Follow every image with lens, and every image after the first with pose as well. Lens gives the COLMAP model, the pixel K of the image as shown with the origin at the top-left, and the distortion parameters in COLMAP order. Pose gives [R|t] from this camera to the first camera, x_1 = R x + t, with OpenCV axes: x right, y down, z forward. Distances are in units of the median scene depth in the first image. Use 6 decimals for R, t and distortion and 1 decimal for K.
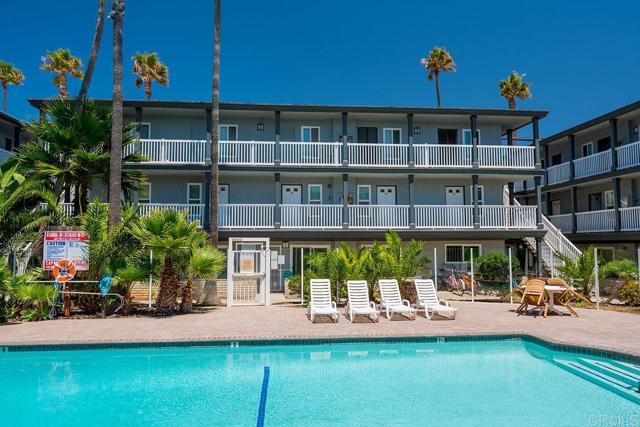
lens RADIAL K [[439.6, 0, 320.0], [0, 439.6, 213.5], [0, 0, 1]] dist [-0.004284, -0.000275]
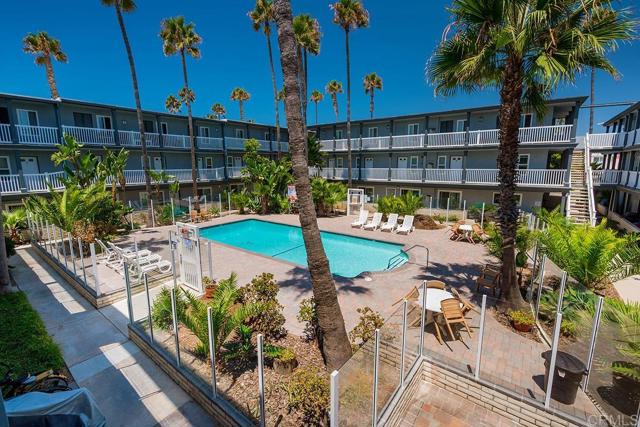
lens RADIAL K [[282.0, 0, 320.0], [0, 282.0, 213.5], [0, 0, 1]] dist [0.001660, -0.000073]
pose [[0.740807, 0.113896, -0.661991, 0.534918], [0.049719, 0.973519, 0.223132, -0.122674], [0.669875, -0.198212, 0.715527, -0.185875]]
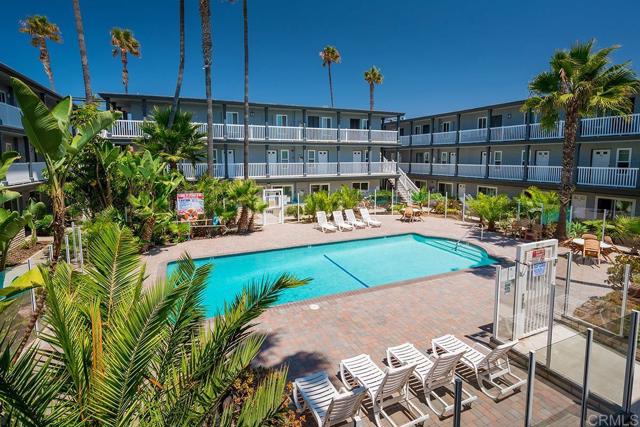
lens RADIAL K [[320.2, 0, 316.1], [0, 320.2, 191.2], [0, 0, 1]] dist [0.023272, 0.000440]
pose [[0.948609, -0.034599, 0.314555, -0.309427], [-0.020158, 0.985380, 0.169174, -0.126889], [-0.315809, -0.166821, 0.934042, -0.254367]]
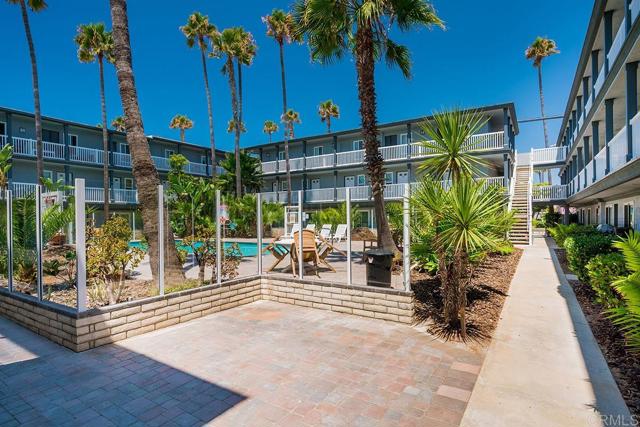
lens RADIAL K [[337.4, 0, 318.5], [0, 337.4, 222.9], [0, 0, 1]] dist [0.000654, -0.000842]
pose [[0.791087, 0.000458, -0.611704, 0.685410], [0.052263, 0.996293, 0.068336, 0.023006], [0.609467, -0.086029, 0.788130, -0.155899]]
